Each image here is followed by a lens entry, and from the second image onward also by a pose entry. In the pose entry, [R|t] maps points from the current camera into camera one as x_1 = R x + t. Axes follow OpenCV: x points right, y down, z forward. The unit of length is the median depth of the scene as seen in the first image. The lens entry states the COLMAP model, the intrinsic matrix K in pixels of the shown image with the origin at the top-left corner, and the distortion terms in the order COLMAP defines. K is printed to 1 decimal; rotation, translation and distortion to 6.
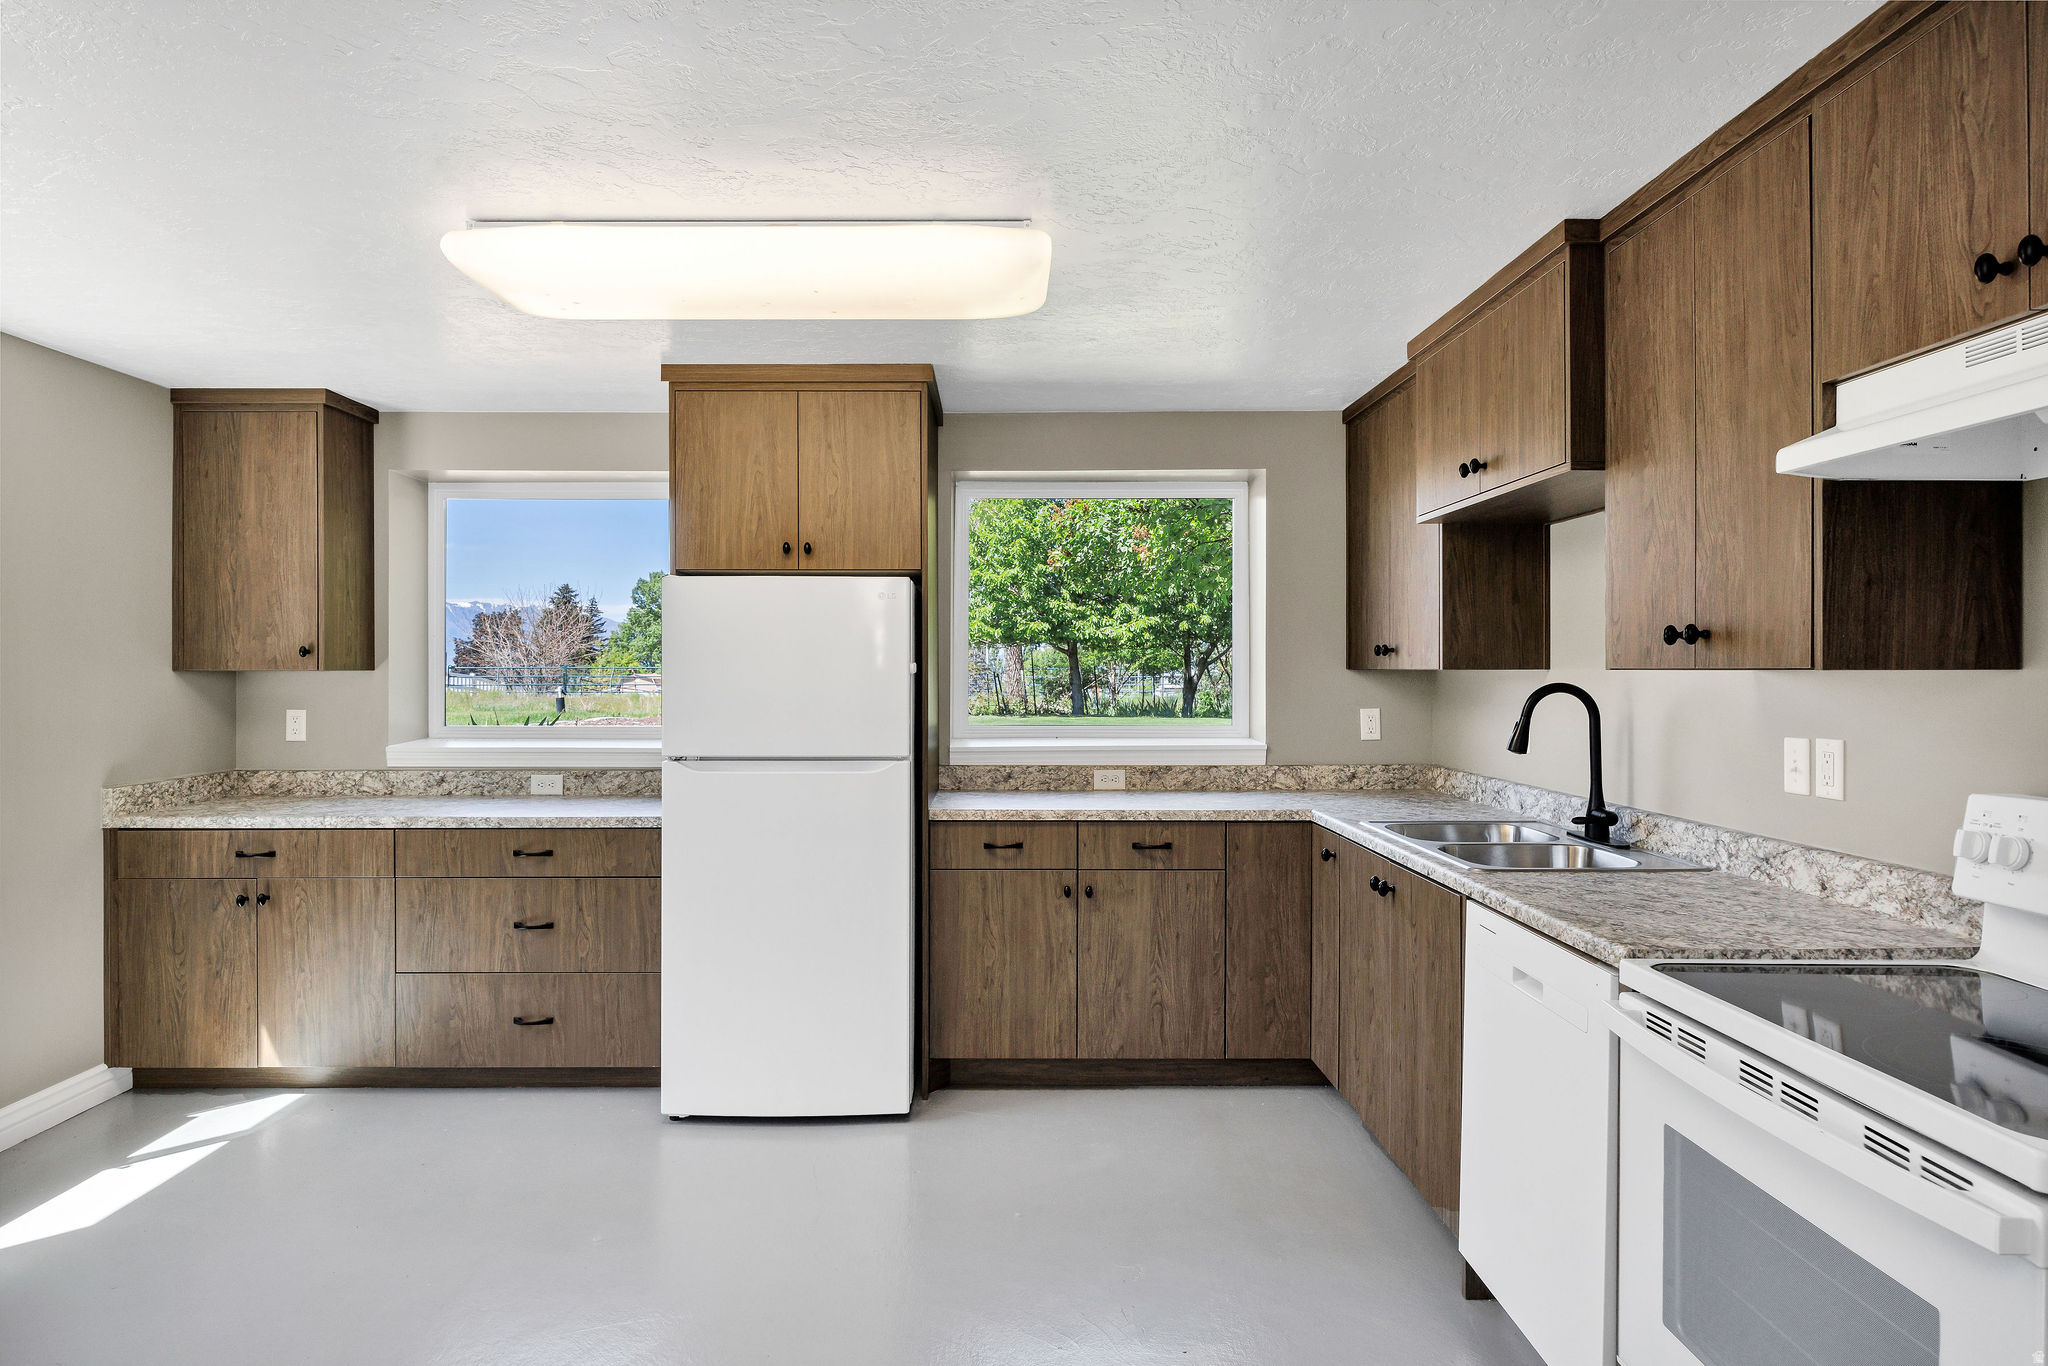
lens RADIAL K [[1169.1, 0, 1023.0], [0, 1169.1, 674.4], [0, 0, 1]] dist [0.001984, -0.000272]
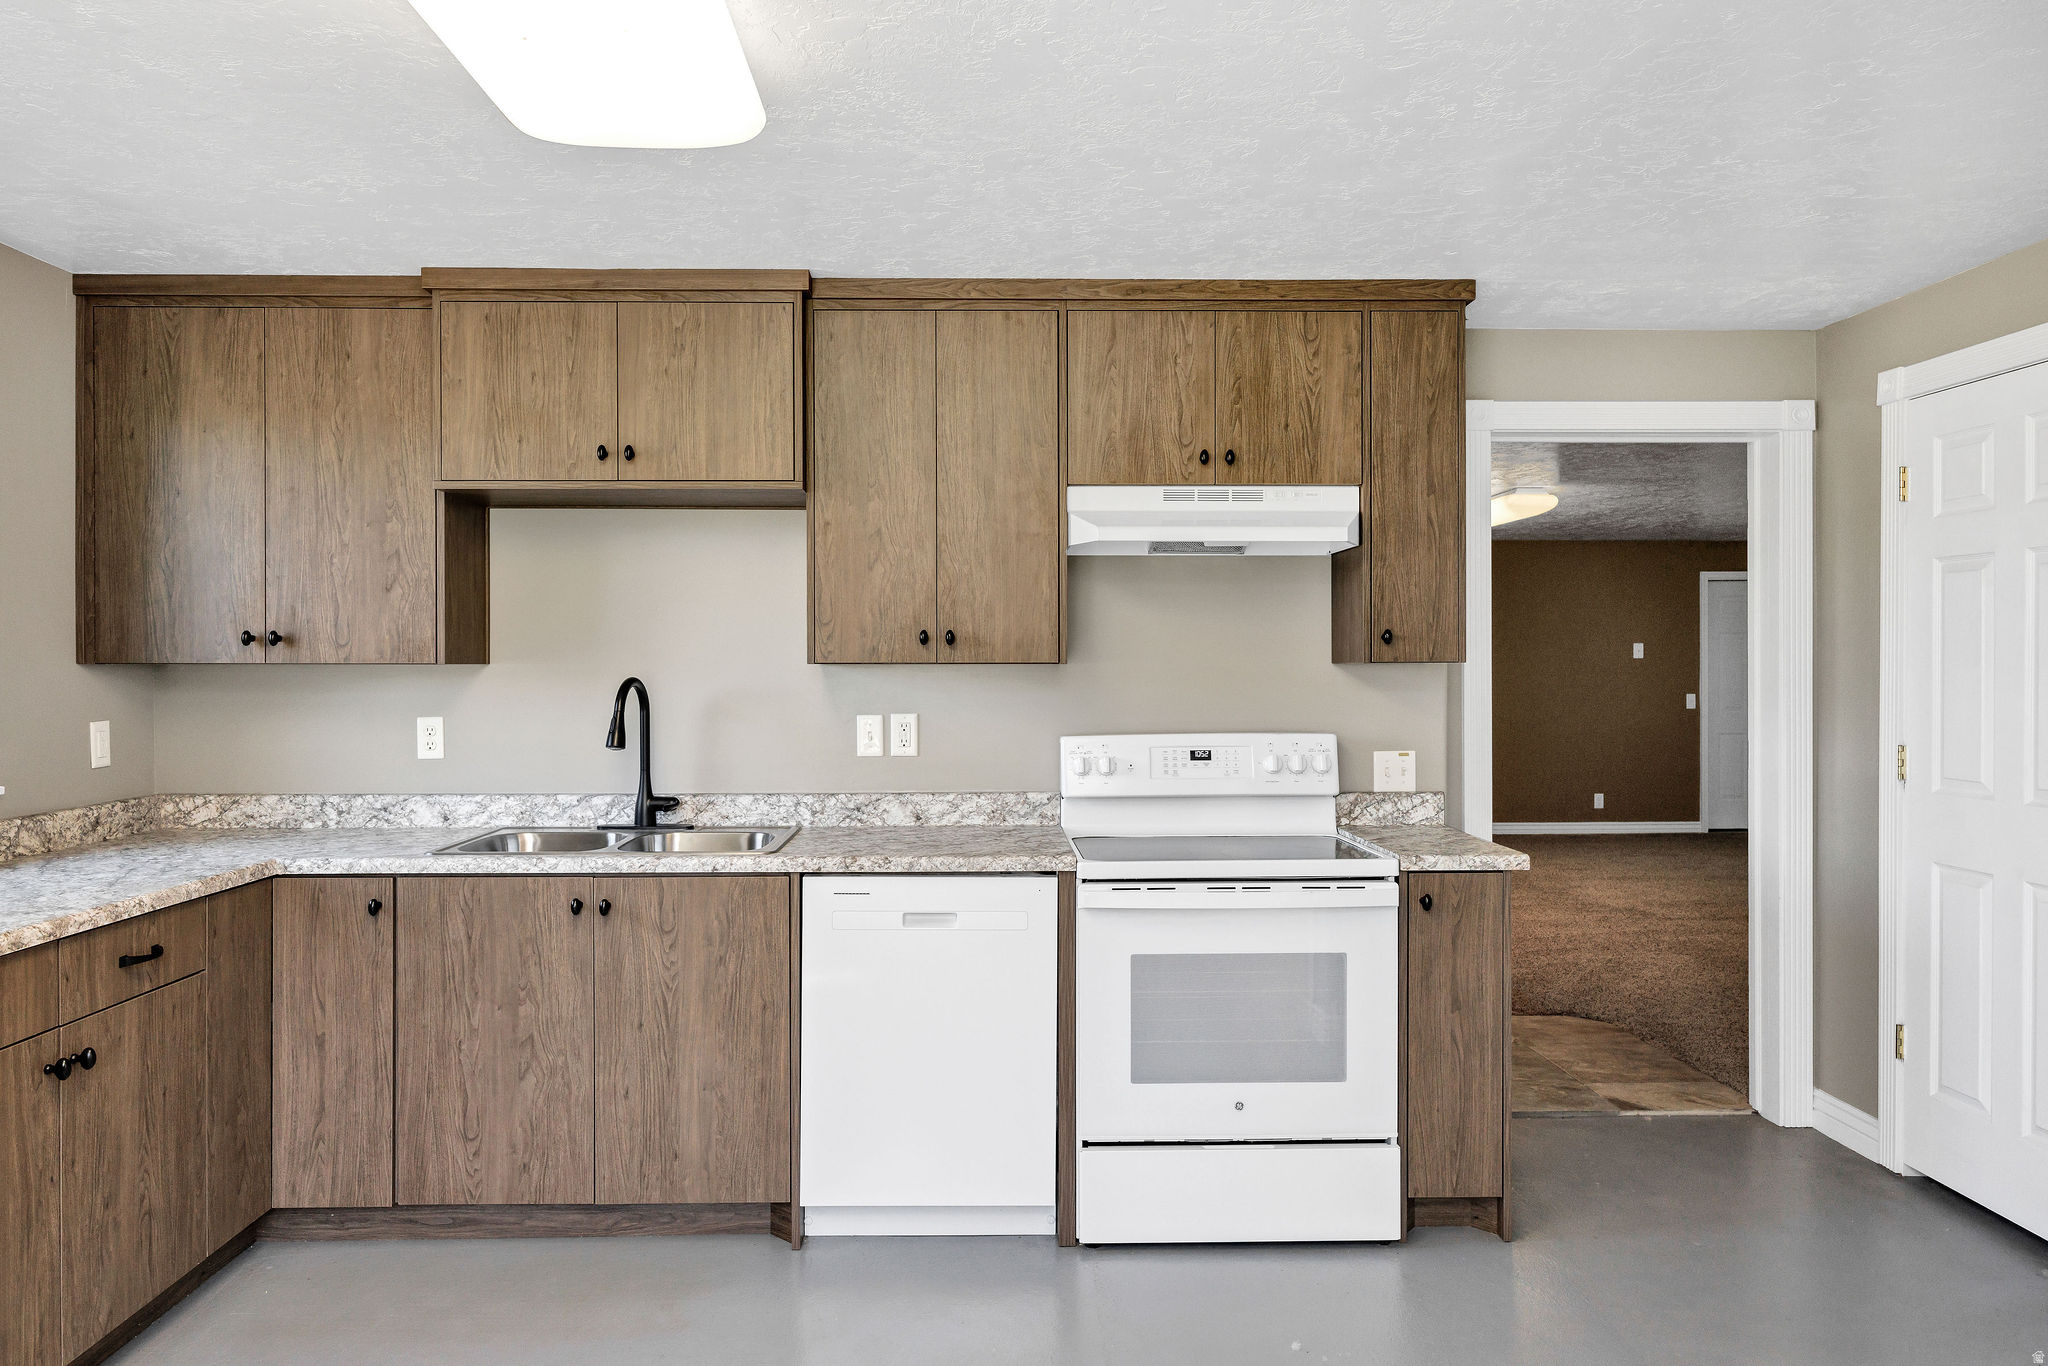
lens RADIAL K [[1417.7, 0, 1022.6], [0, 1417.7, 678.3], [0, 0, 1]] dist [-0.008133, -0.002172]
pose [[-0.027052, -0.009299, 0.999591, -0.990324], [0.004776, 0.999944, 0.009432, -0.002199], [-0.999623, 0.005029, -0.027006, 0.887656]]
